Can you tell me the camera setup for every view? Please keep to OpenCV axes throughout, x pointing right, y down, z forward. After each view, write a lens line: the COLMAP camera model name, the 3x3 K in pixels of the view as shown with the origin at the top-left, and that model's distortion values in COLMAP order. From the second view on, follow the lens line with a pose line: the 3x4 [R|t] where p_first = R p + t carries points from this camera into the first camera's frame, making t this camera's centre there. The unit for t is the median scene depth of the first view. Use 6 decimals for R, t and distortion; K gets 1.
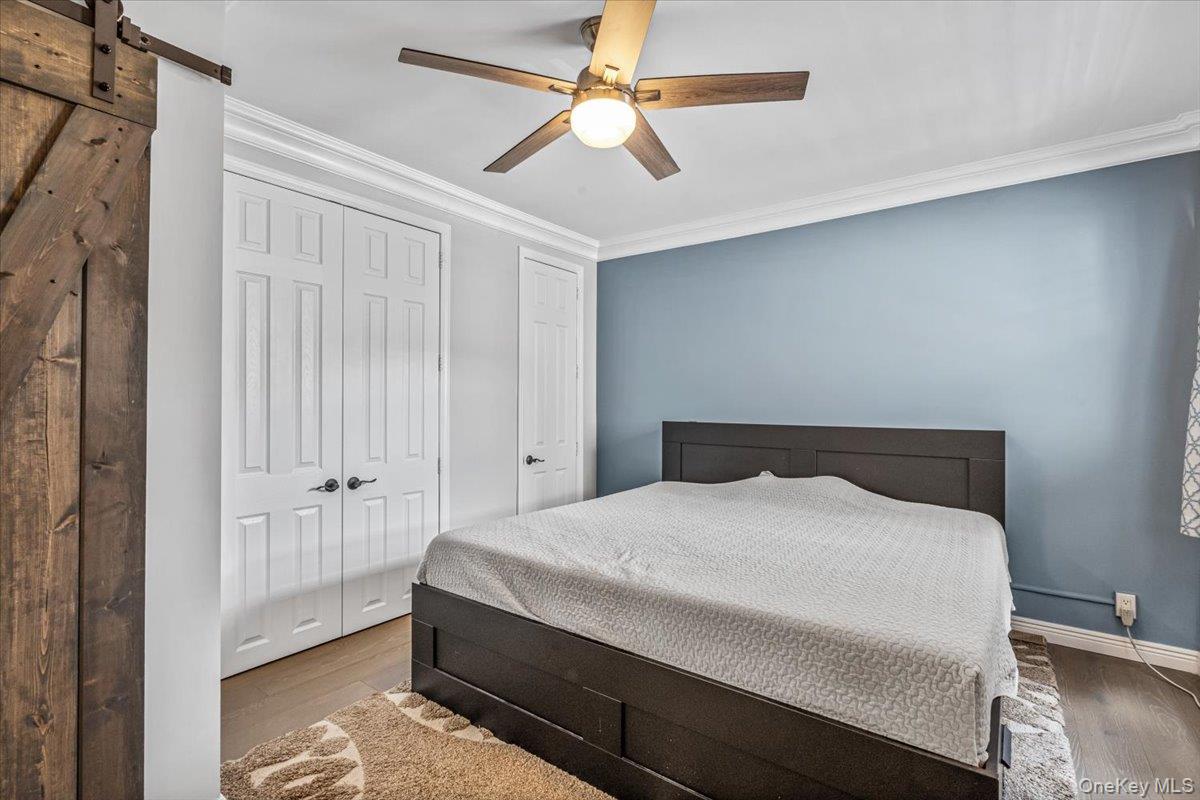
lens RADIAL K [[550.3, 0, 591.1], [0, 550.3, 381.1], [0, 0, 1]] dist [-0.001671, -0.000058]
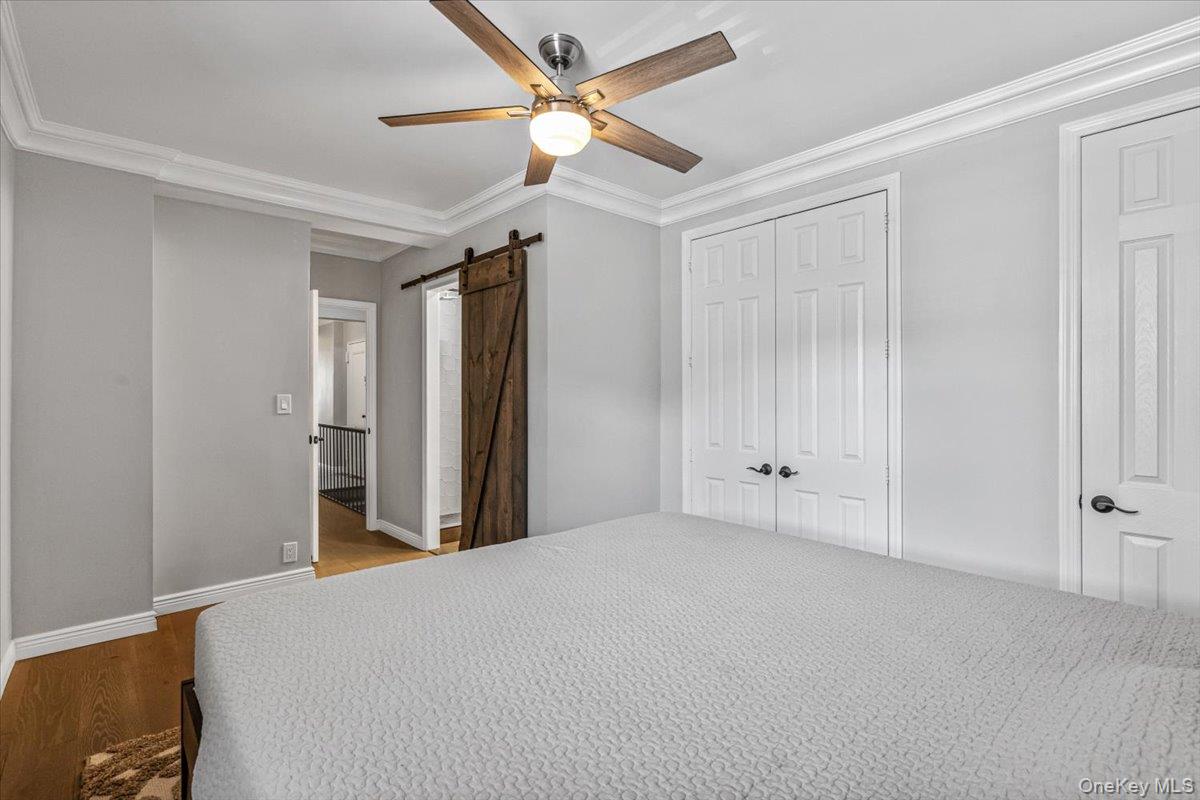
lens RADIAL K [[550.3, 0, 591.1], [0, 550.3, 381.1], [0, 0, 1]] dist [-0.001671, -0.000058]
pose [[-0.187271, -0.024639, -0.981999, 0.713711], [0.036554, 0.998818, -0.032032, 0.029312], [0.981628, -0.041895, -0.186149, 0.848414]]
